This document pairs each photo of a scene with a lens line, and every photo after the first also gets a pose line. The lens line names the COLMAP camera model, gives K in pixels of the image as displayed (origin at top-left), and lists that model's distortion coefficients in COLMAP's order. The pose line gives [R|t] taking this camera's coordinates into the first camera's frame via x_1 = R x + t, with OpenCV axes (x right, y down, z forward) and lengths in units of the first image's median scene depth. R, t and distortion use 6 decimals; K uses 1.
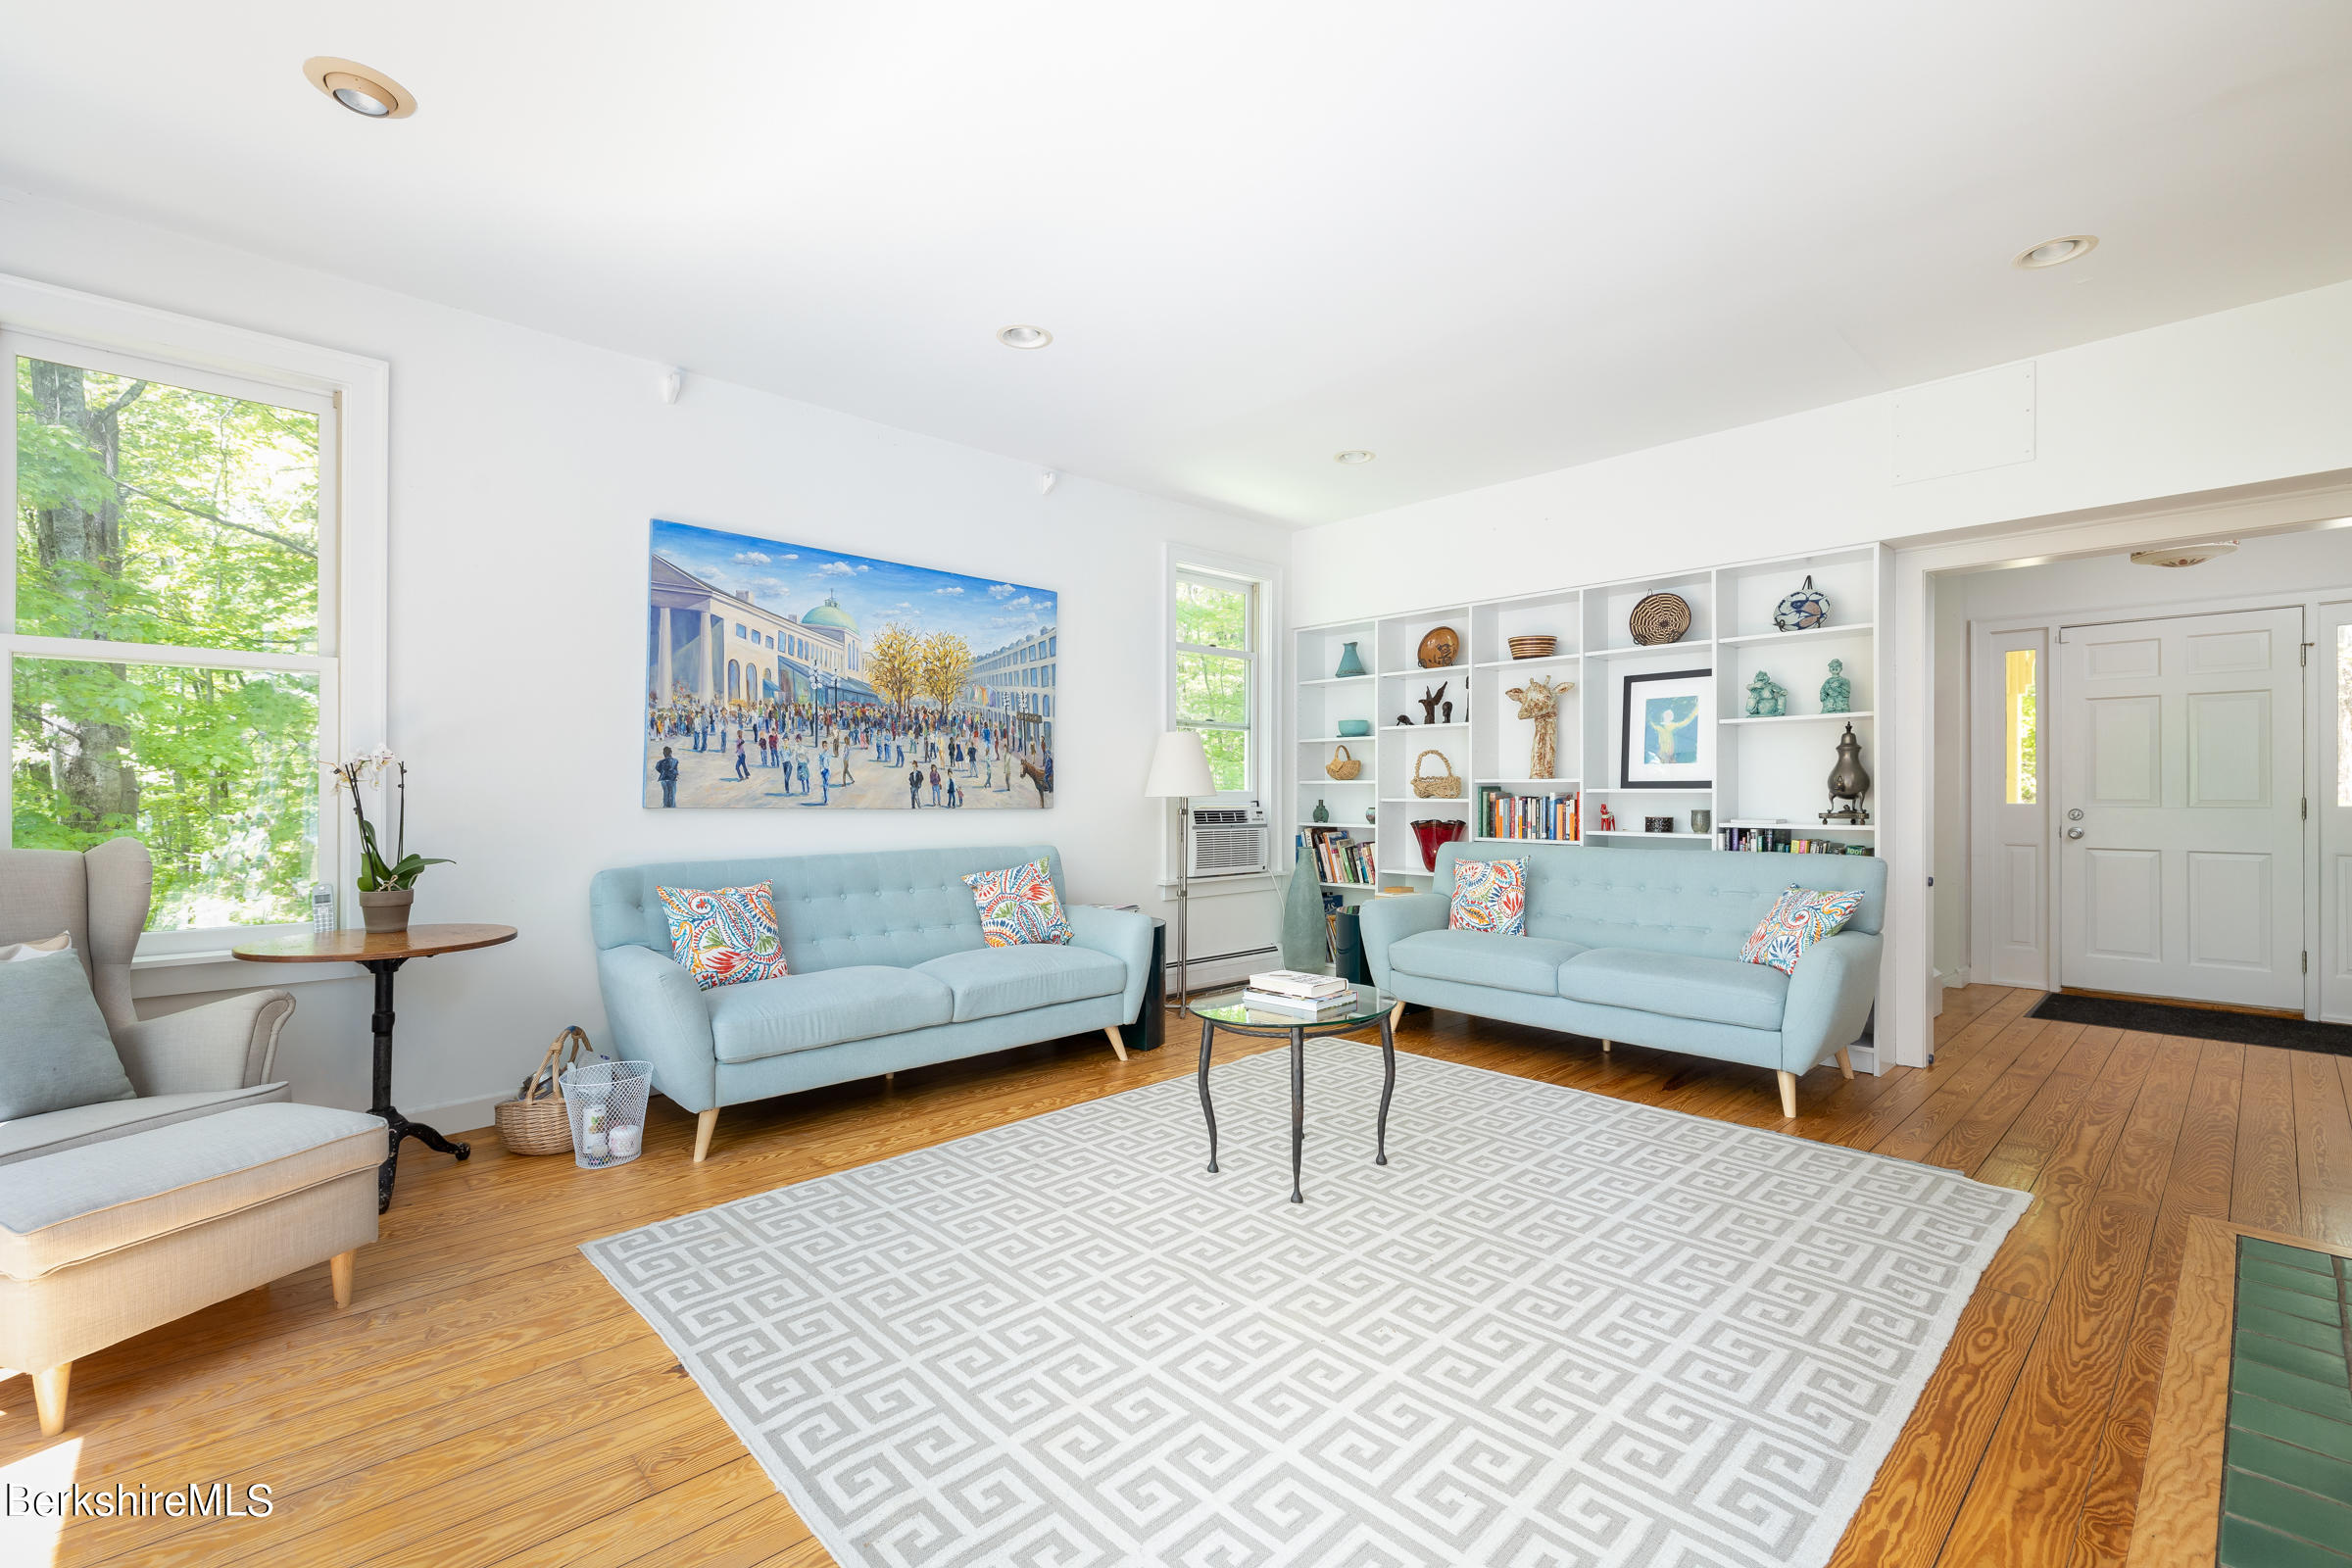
lens RADIAL K [[1009.3, 0, 1176.0], [0, 1009.3, 784.0], [0, 0, 1]] dist [0.000949, 0.000320]
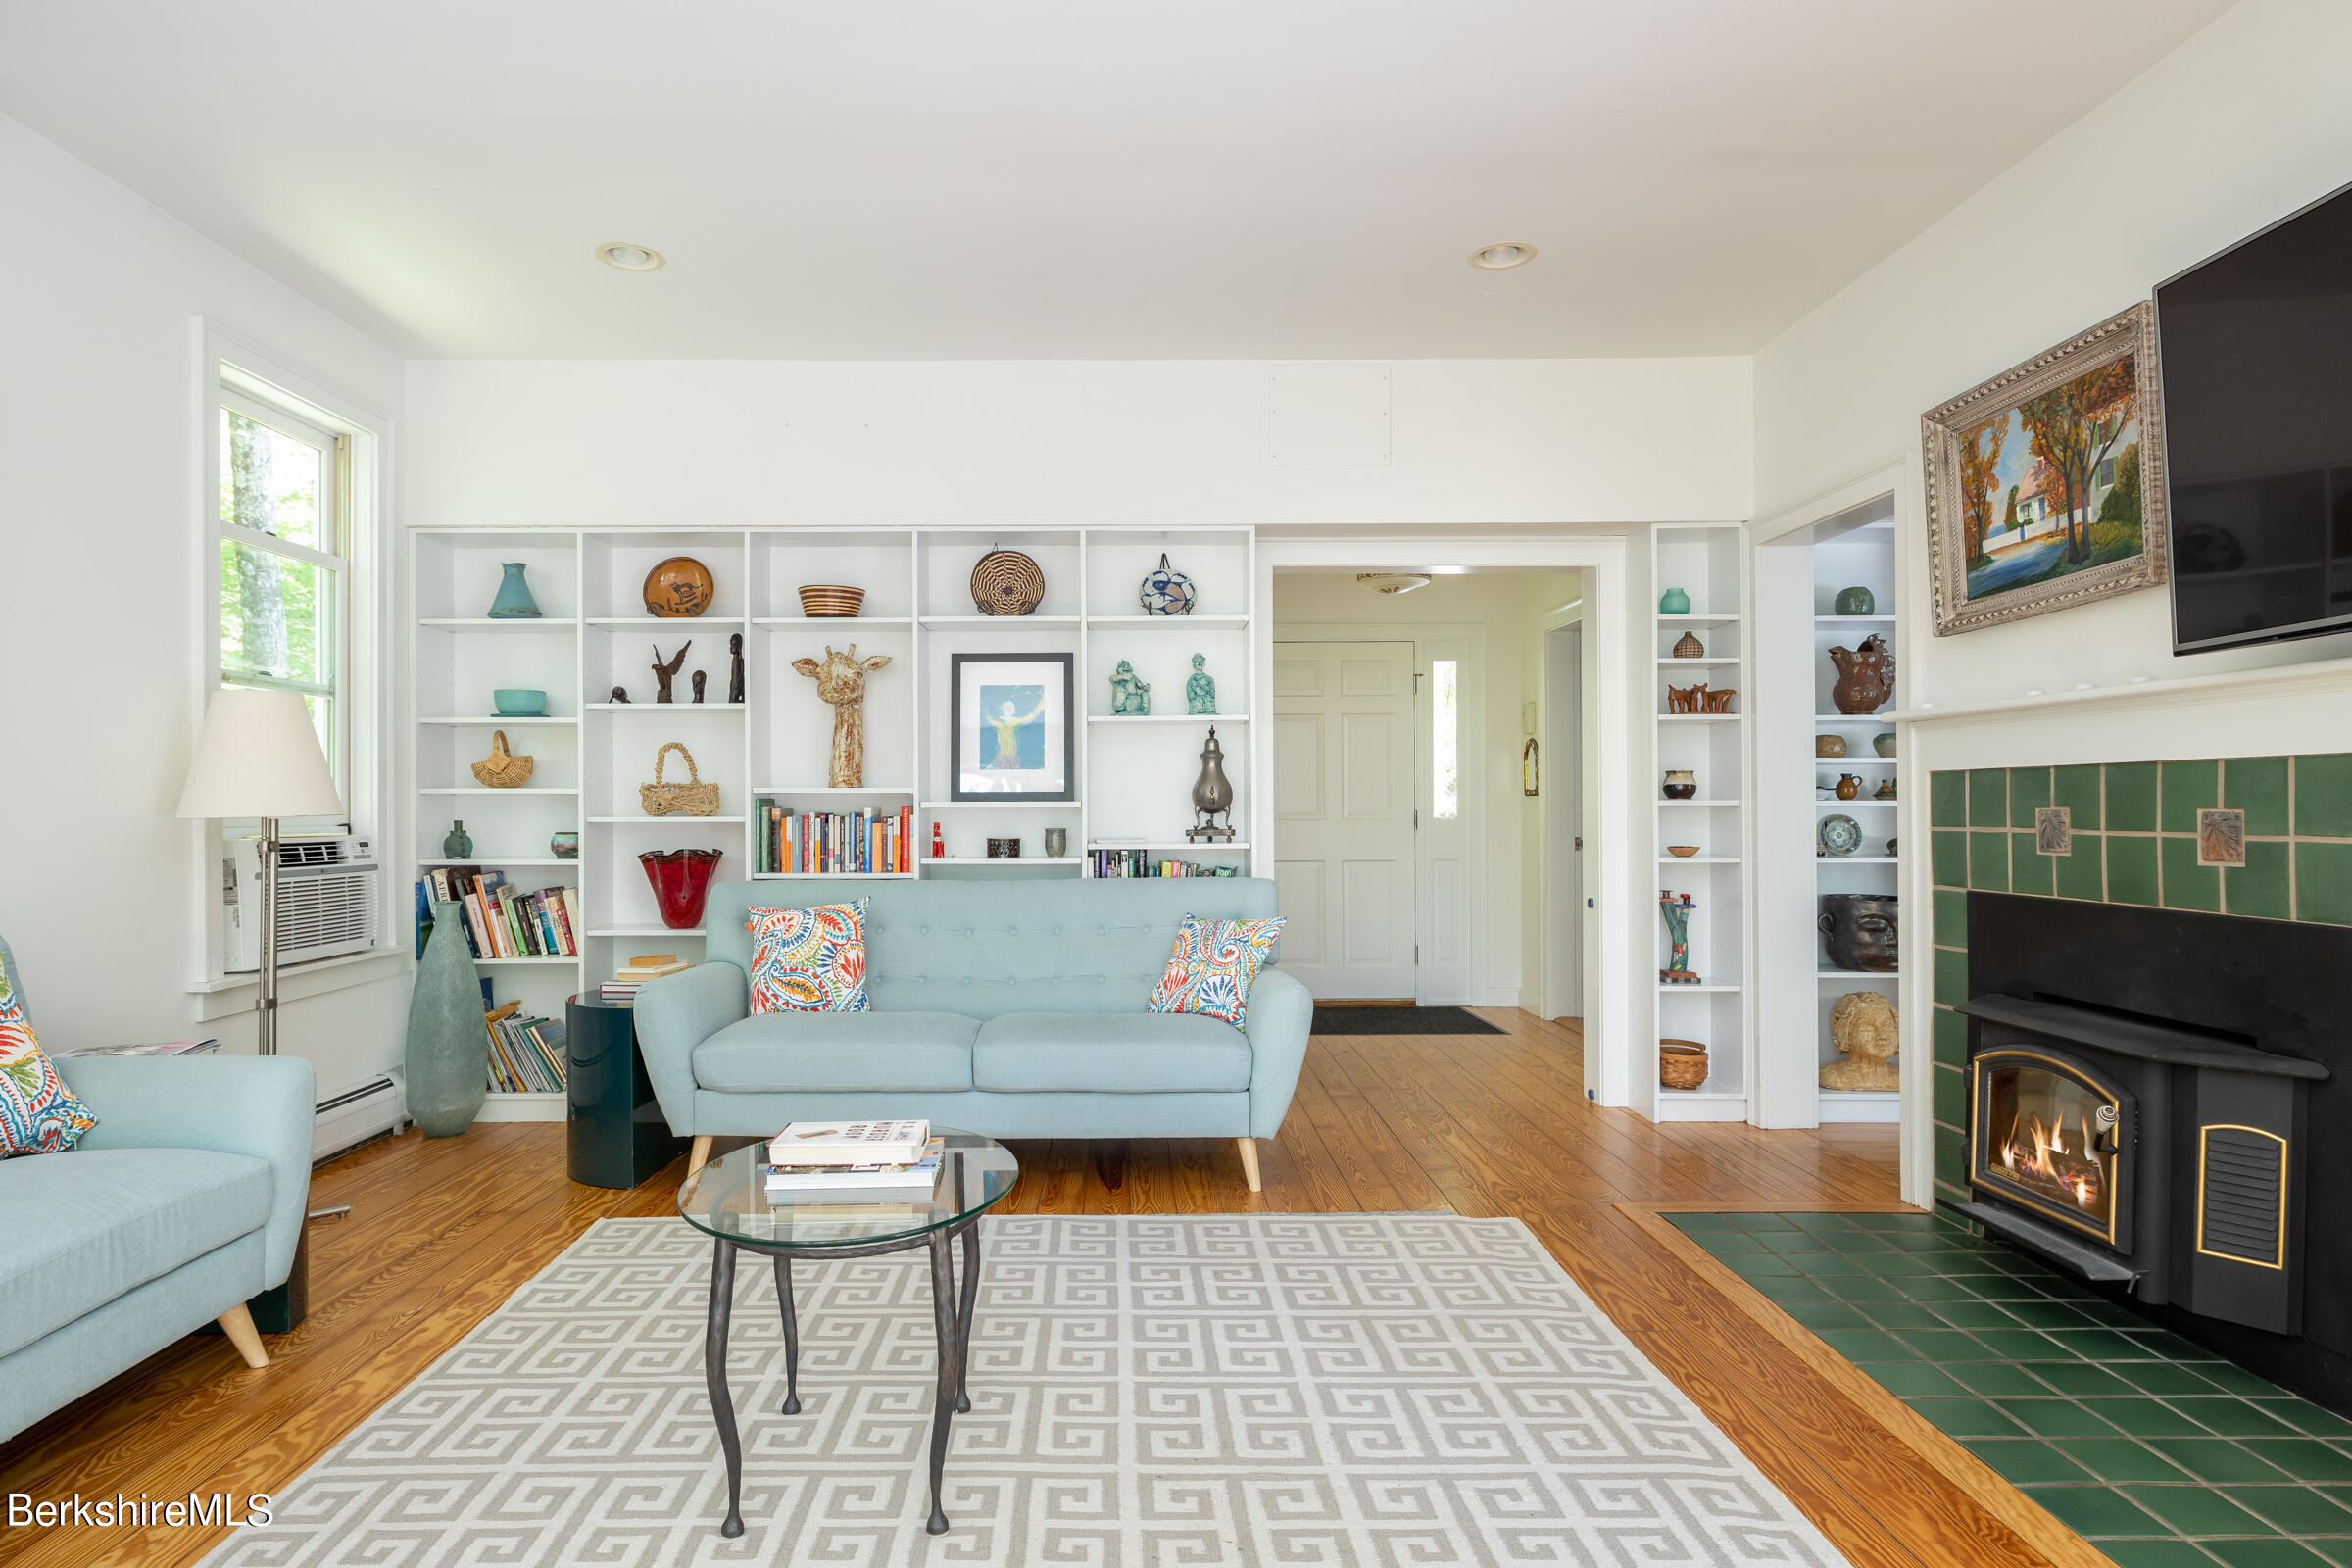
lens RADIAL K [[1313.3, 0, 1076.0], [0, 1313.3, 801.8], [0, 0, 1]] dist [-0.000613, 0.000308]
pose [[0.689319, 0.001029, 0.724457, -0.211834], [-0.002787, 0.999995, 0.001232, 0.003184], [-0.724453, -0.002868, 0.689318, 0.258530]]
